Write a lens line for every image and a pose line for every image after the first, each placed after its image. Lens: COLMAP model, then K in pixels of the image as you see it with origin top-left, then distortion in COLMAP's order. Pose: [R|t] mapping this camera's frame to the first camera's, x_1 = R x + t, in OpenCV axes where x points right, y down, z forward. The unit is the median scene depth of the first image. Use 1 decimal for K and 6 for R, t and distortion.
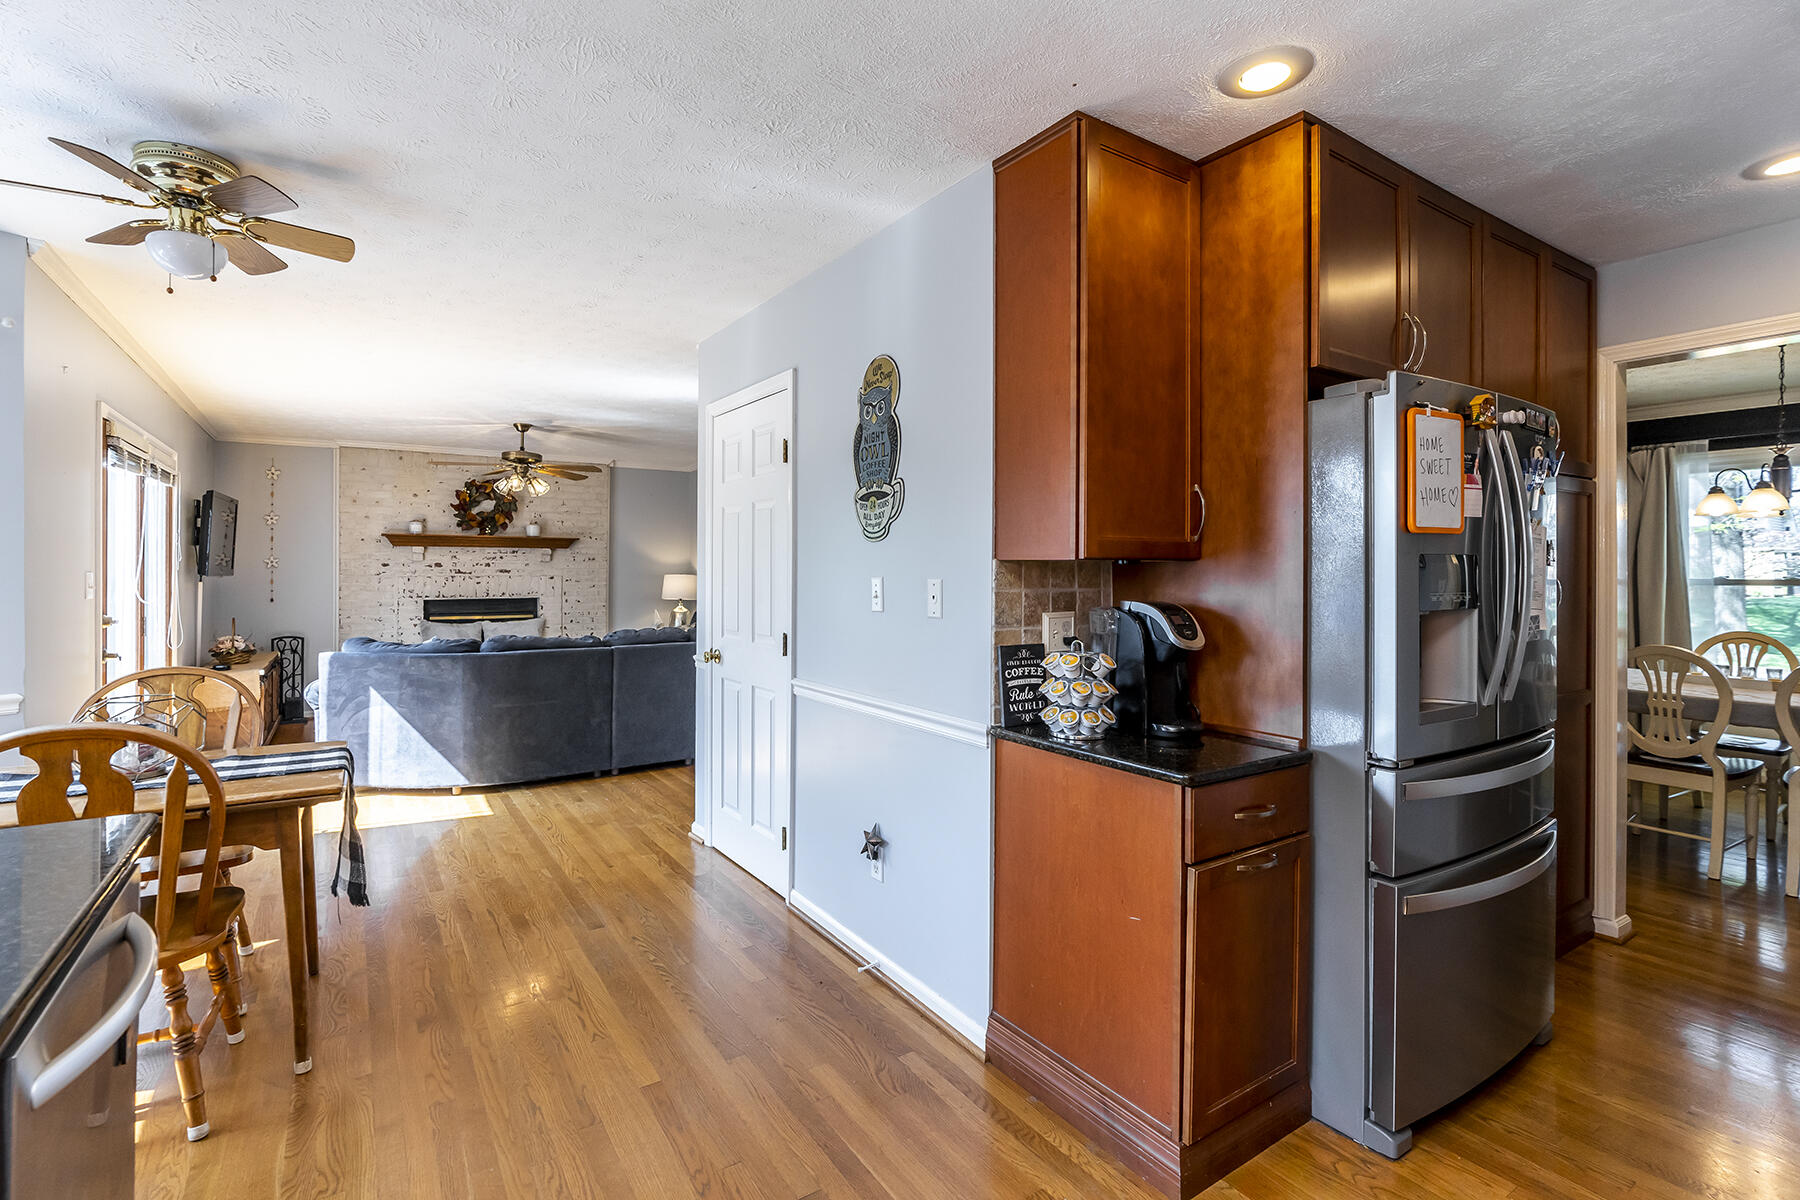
lens RADIAL K [[826.4, 0, 889.3], [0, 826.4, 571.9], [0, 0, 1]] dist [-0.002832, -0.000131]
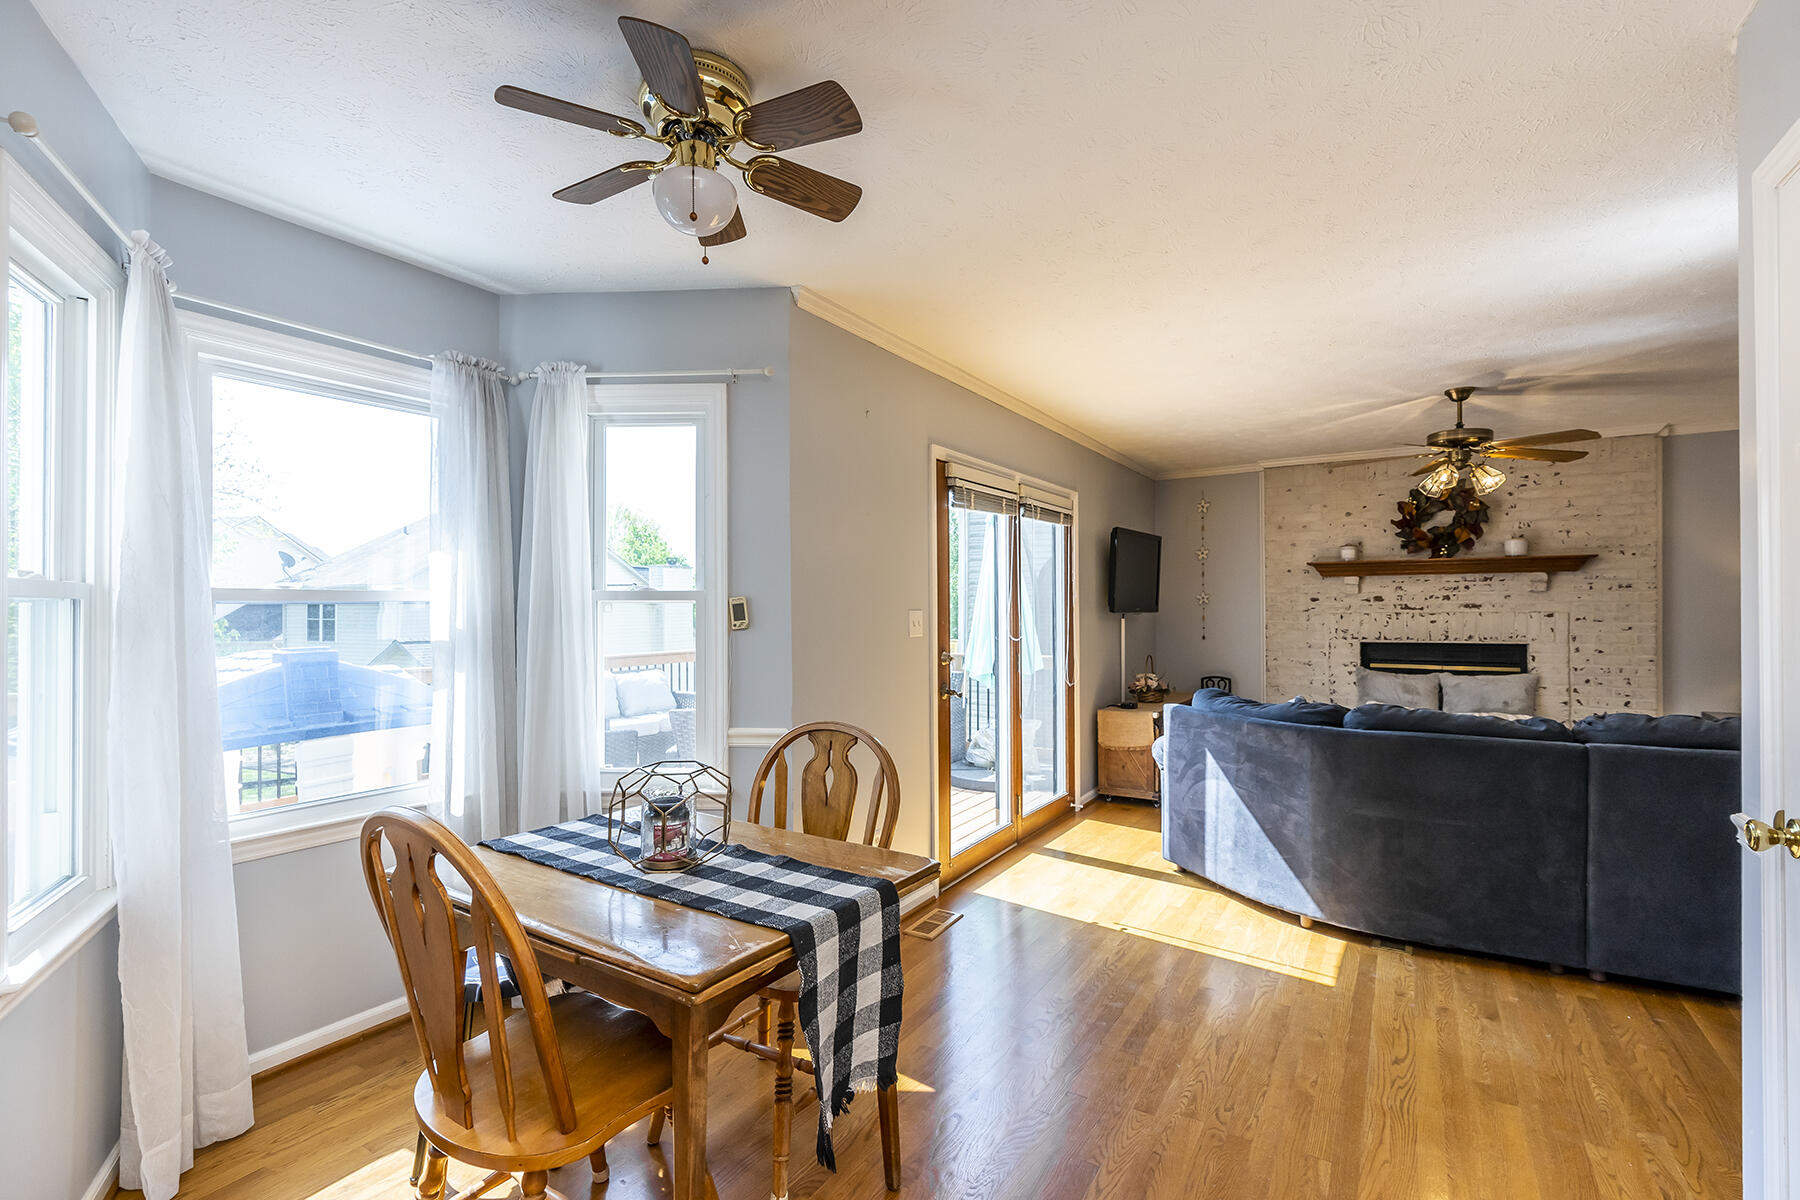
lens RADIAL K [[826.4, 0, 884.3], [0, 826.4, 602.0], [0, 0, 1]] dist [-0.002832, -0.000131]
pose [[0.415445, -0.010723, -0.909555, -0.025109], [0.004801, 0.999942, -0.009596, -0.000060], [0.909606, -0.000380, 0.415473, 0.278889]]
